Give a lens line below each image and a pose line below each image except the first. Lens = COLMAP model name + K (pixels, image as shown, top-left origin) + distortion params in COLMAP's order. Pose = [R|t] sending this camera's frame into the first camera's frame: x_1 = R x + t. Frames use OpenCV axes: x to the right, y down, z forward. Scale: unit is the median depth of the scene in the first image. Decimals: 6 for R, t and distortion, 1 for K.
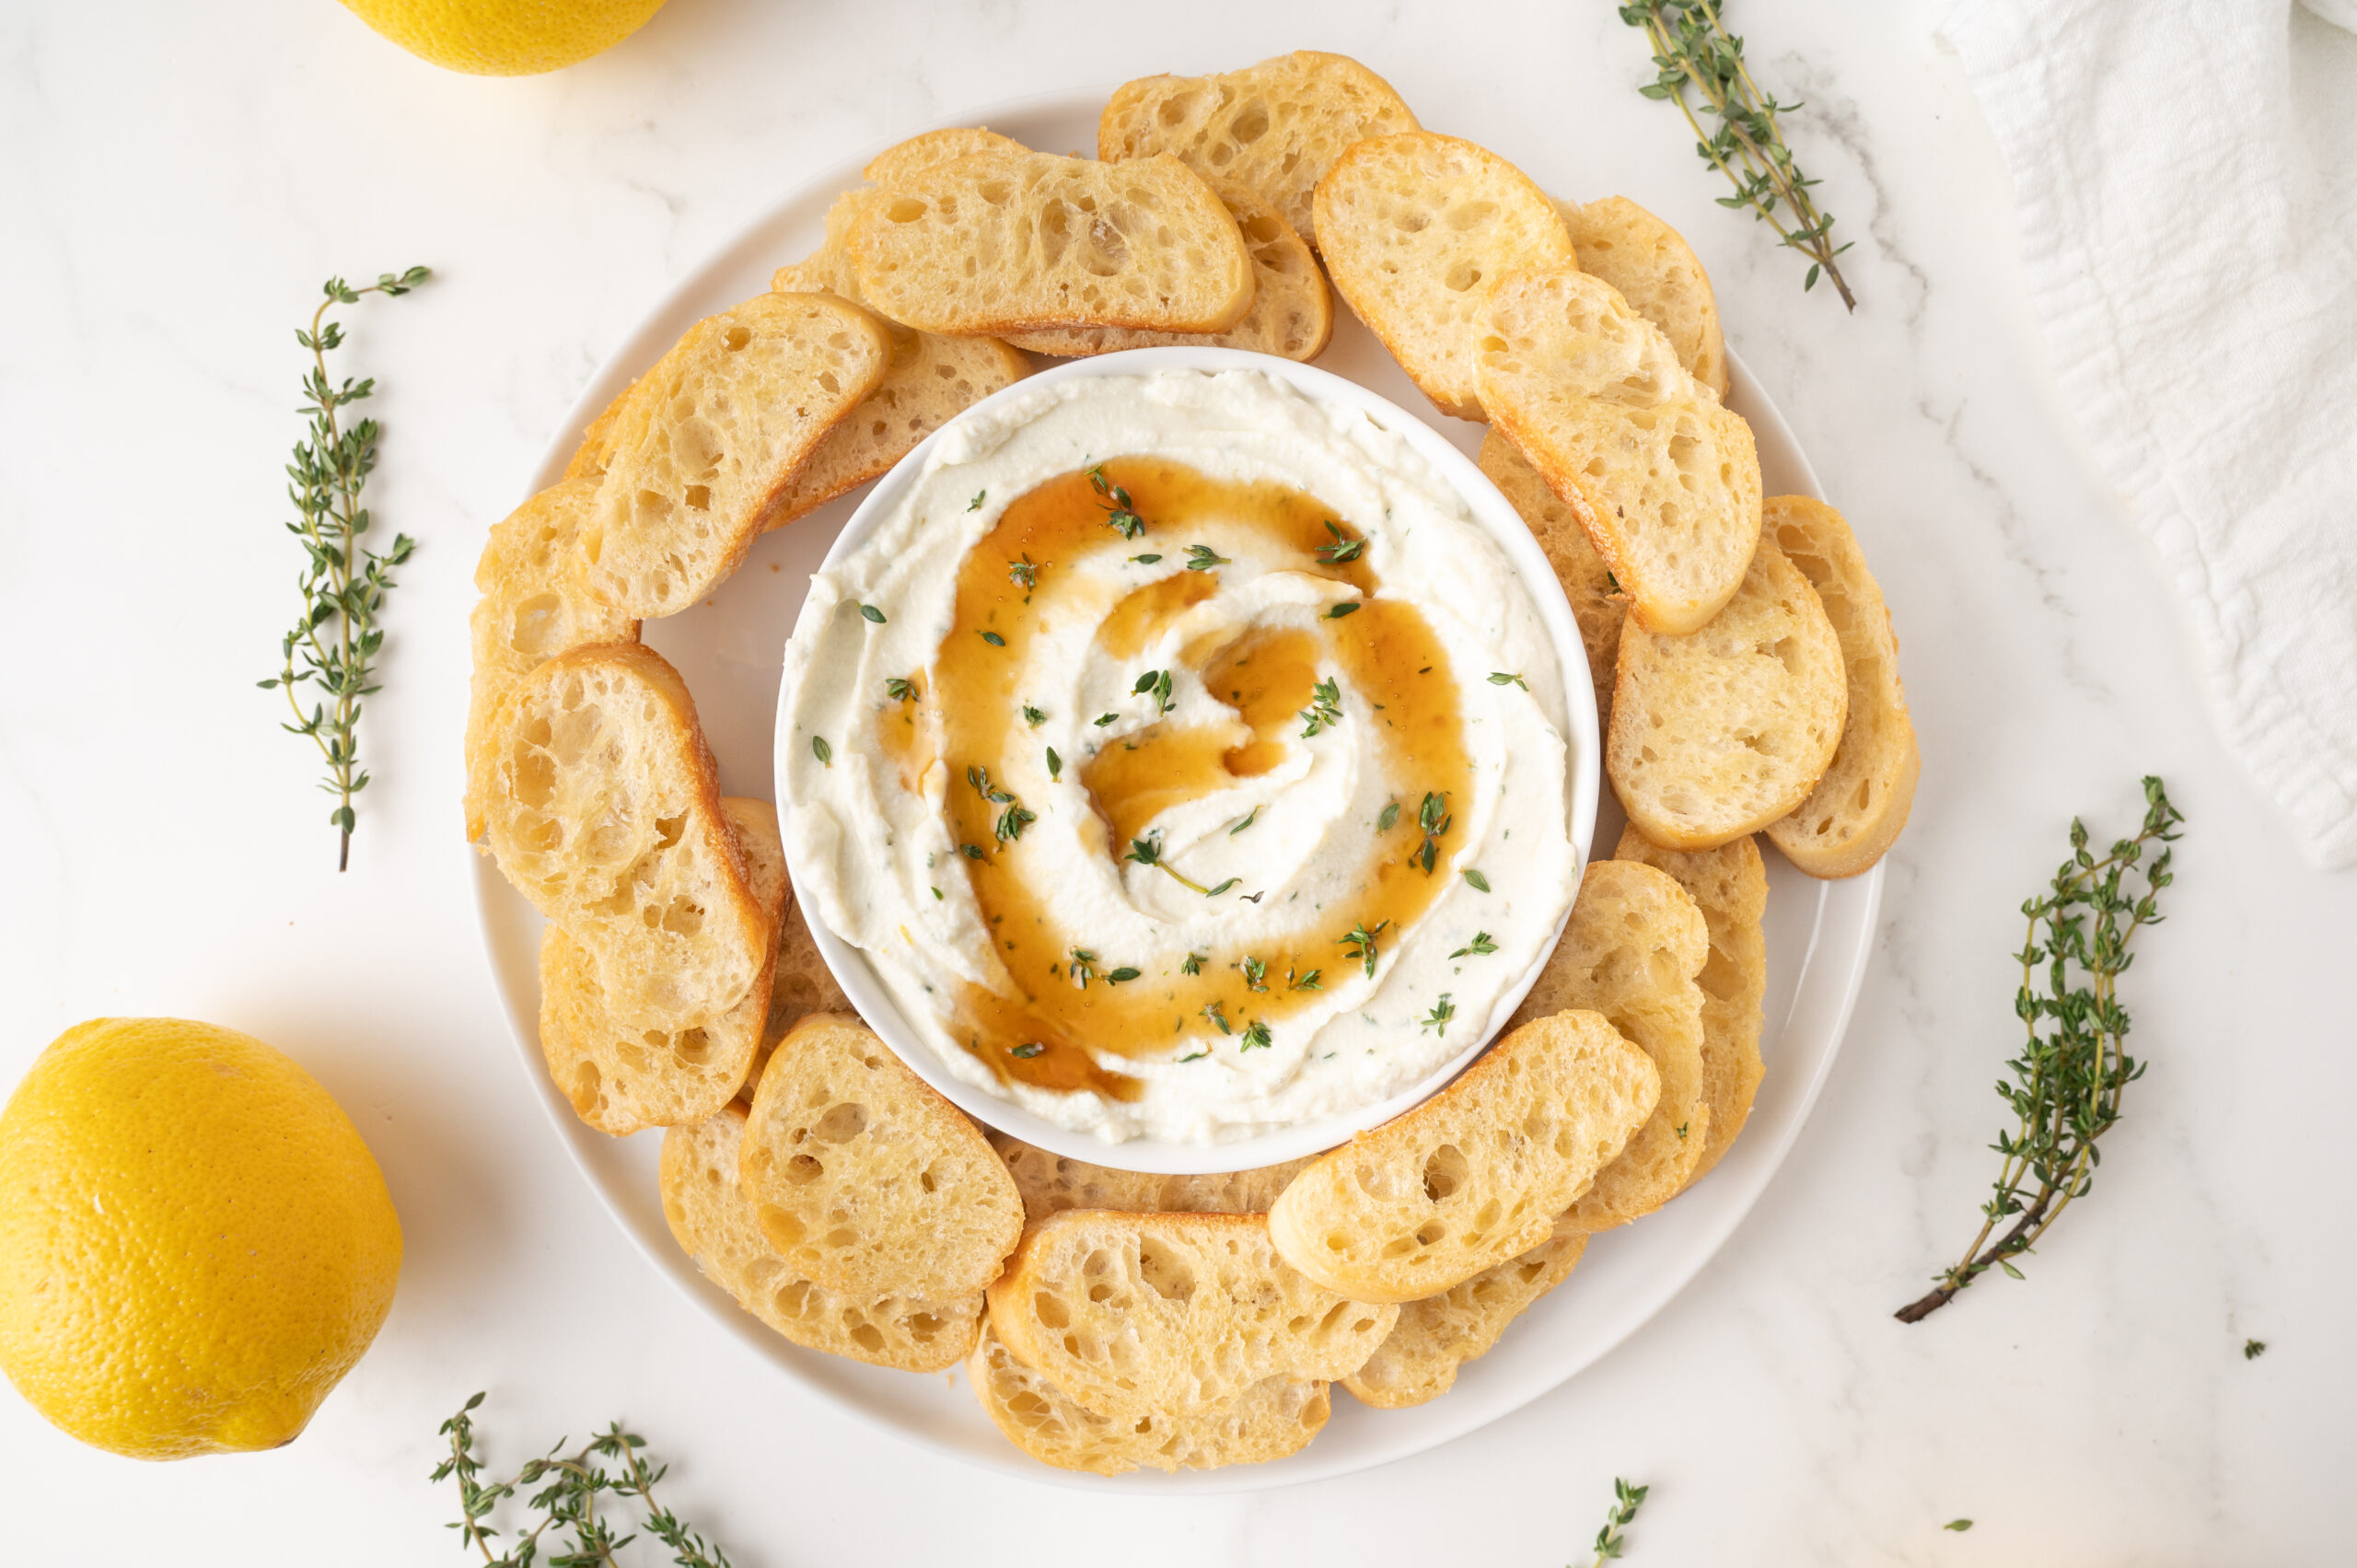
lens RADIAL K [[1617.4, 0, 1179.2], [0, 1617.4, 791.3], [0, 0, 1]] dist [-0.023087, 0.004380]
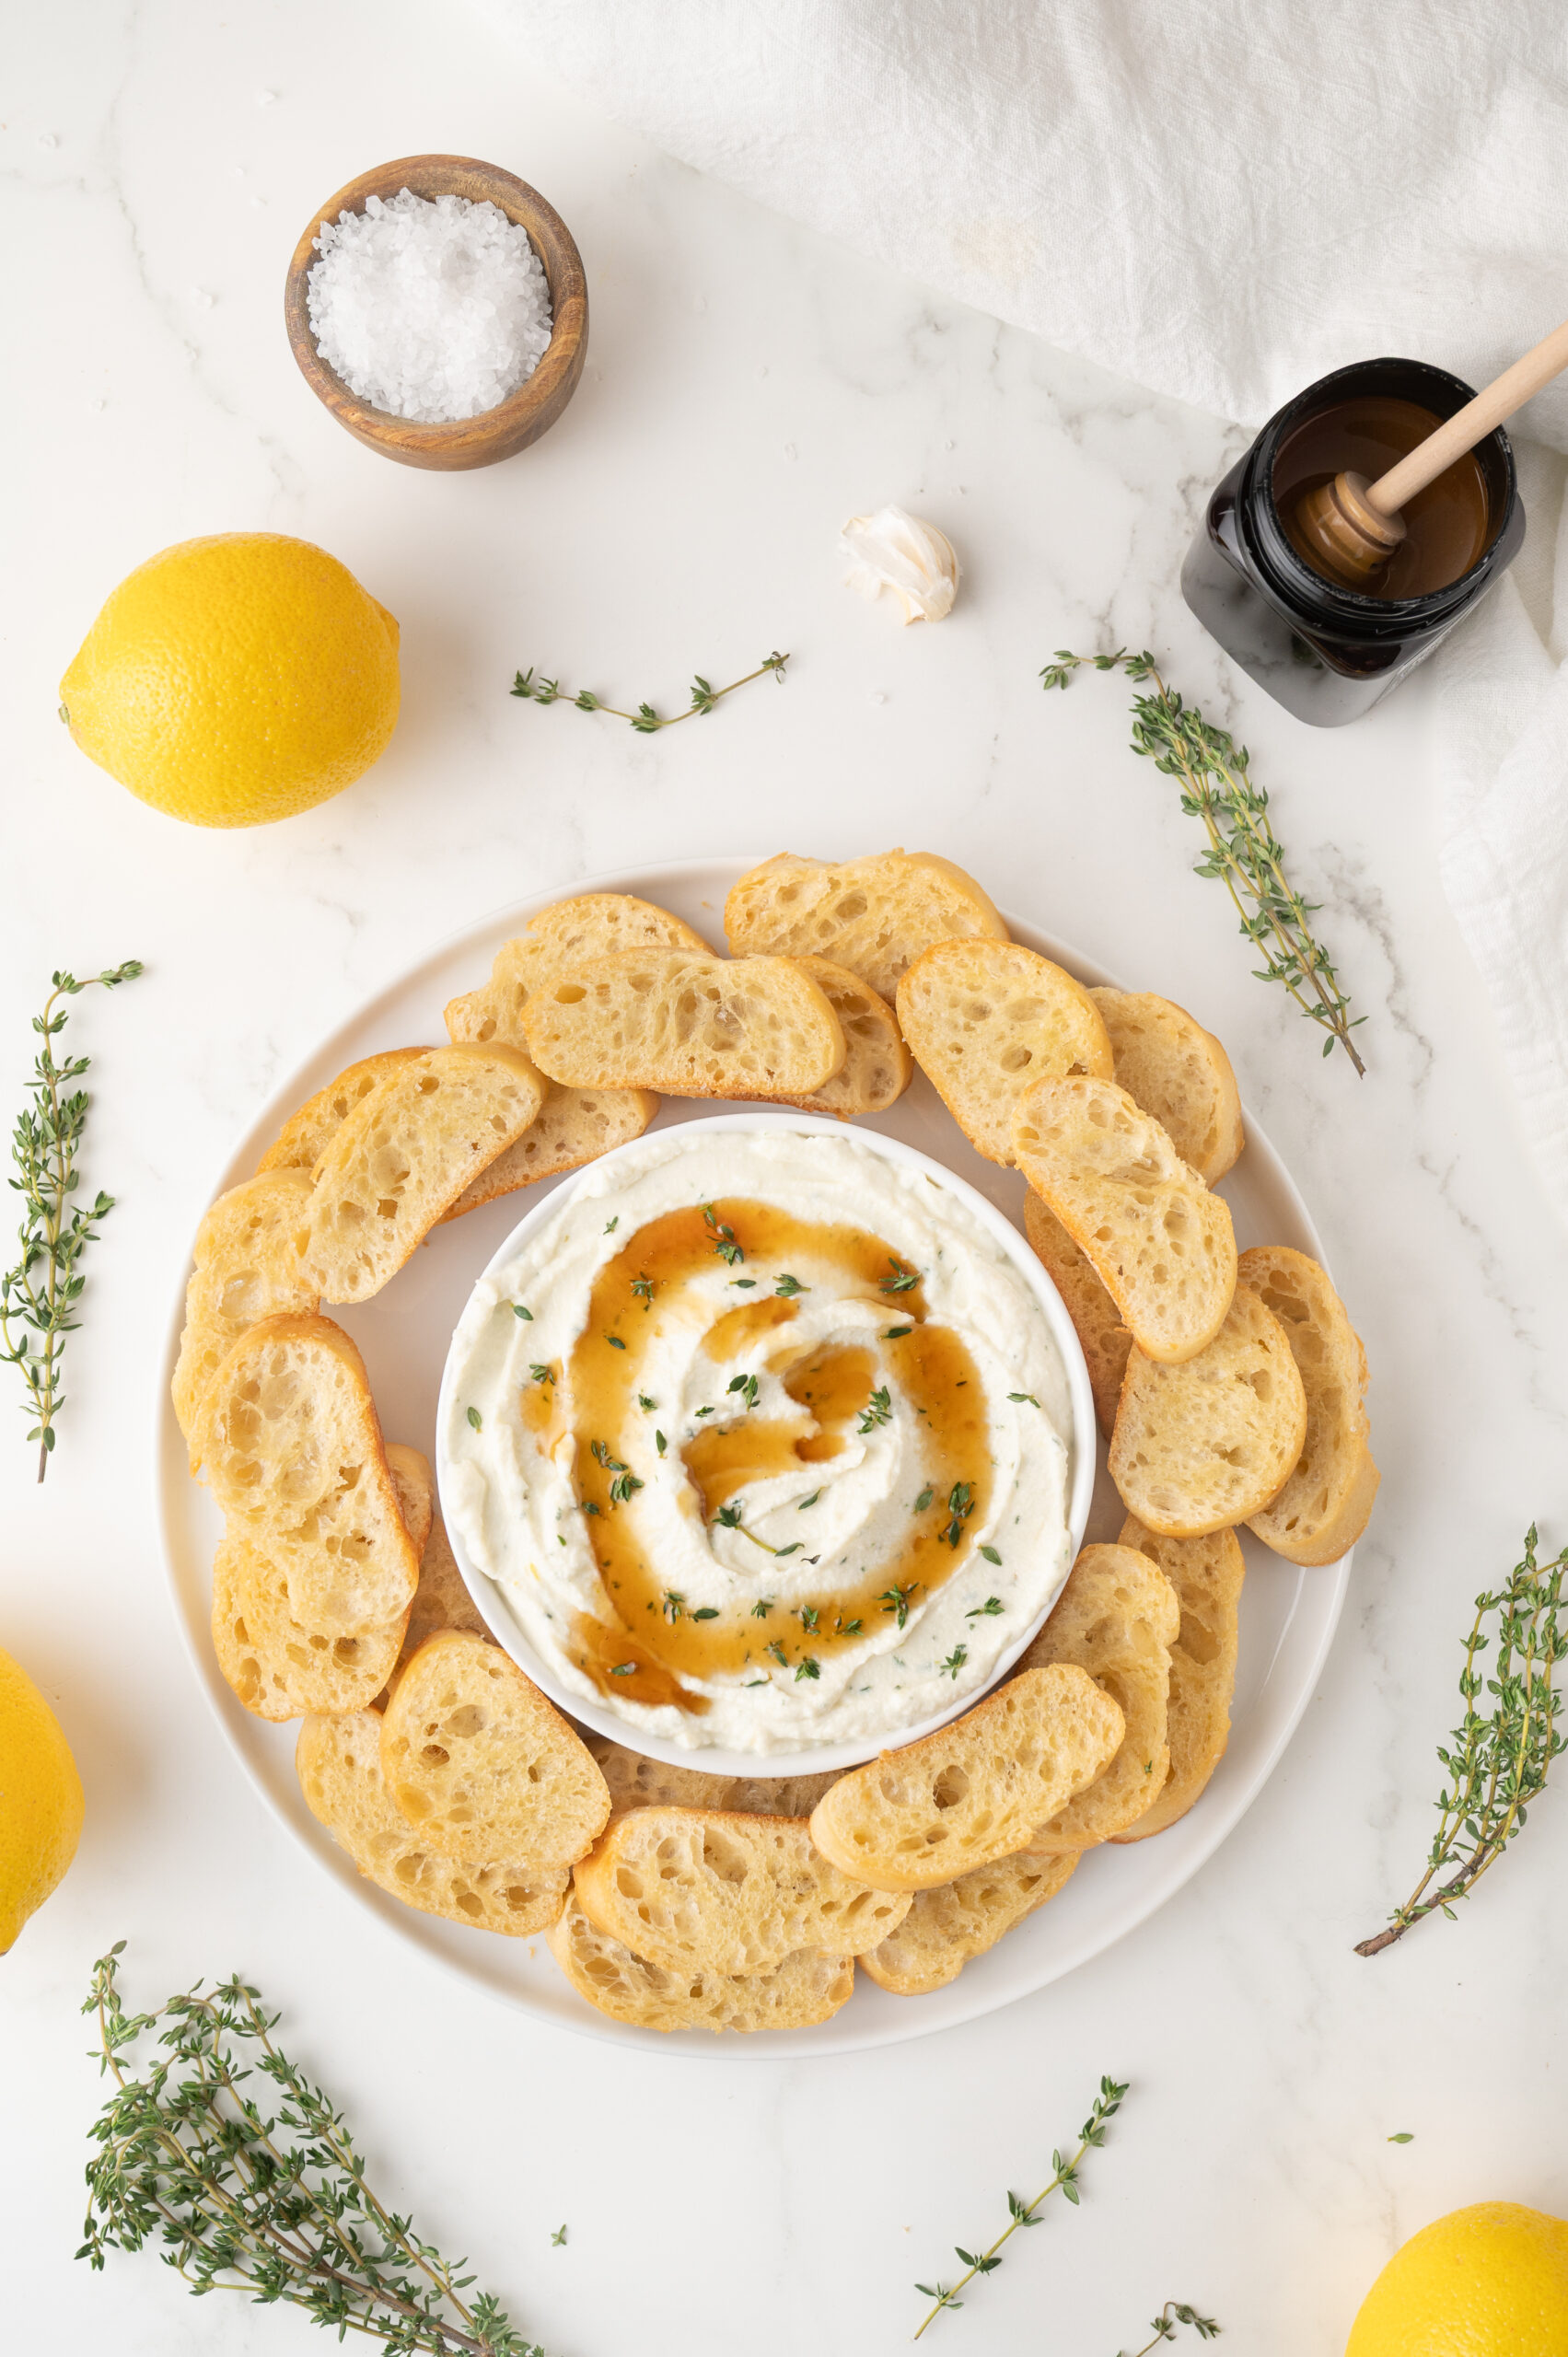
lens RADIAL K [[2715.0, 0, 790.8], [0, 2715.0, 1166.6], [0, 0, 1]] dist [-0.016805, 0.000000]
pose [[0.998101, 0.061261, 0.006502, -0.003199], [-0.060992, 0.997503, -0.035594, -0.160077], [-0.008666, 0.035130, 0.999345, -1.103829]]
